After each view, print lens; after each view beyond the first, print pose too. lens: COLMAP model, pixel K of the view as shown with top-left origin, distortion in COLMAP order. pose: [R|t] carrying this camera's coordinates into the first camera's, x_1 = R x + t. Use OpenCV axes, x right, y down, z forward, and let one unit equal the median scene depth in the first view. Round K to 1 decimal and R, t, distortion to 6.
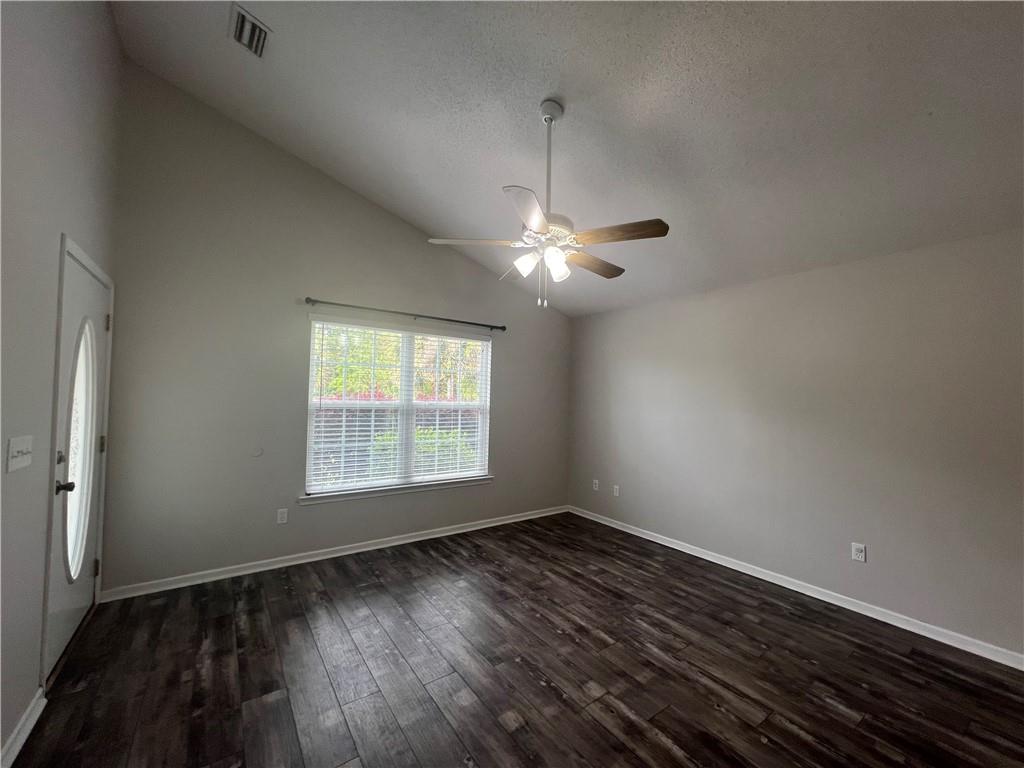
lens RADIAL K [[408.3, 0, 510.5], [0, 408.3, 382.2], [0, 0, 1]] dist [0.000339, 0.000282]
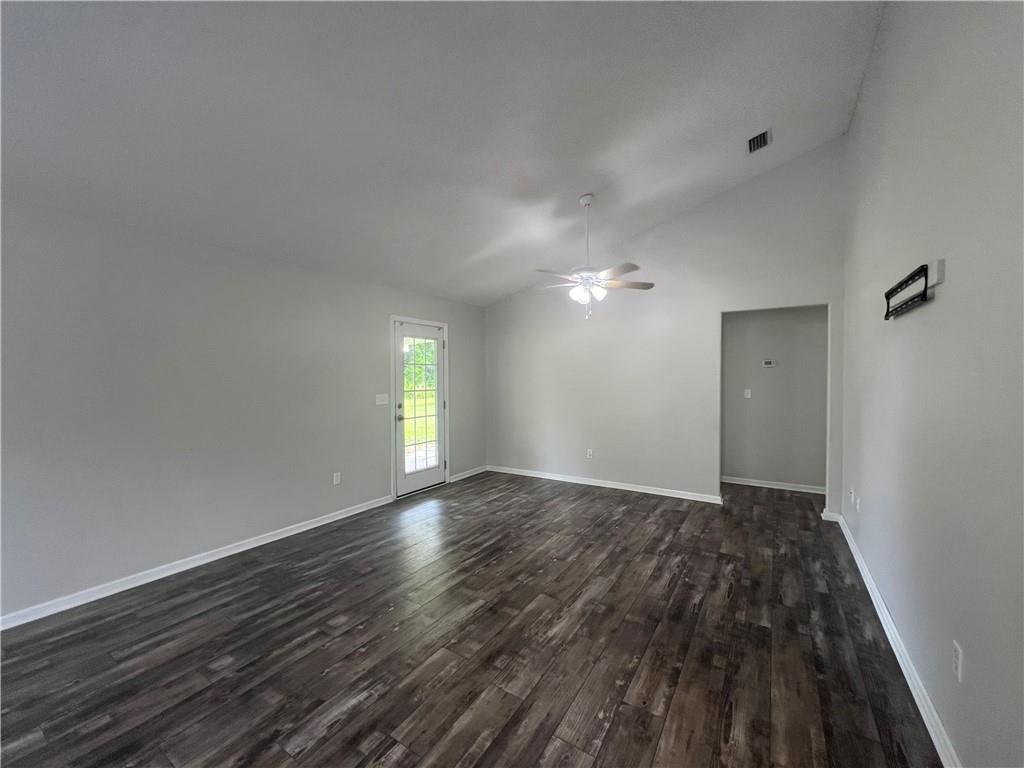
lens RADIAL K [[408.3, 0, 510.4], [0, 408.3, 387.9], [0, 0, 1]] dist [0.000339, 0.000282]
pose [[-0.375289, -0.050758, 0.925517, -0.321973], [-0.041973, 0.998406, 0.037736, -0.007107], [-0.925957, -0.024685, -0.376821, 0.409872]]
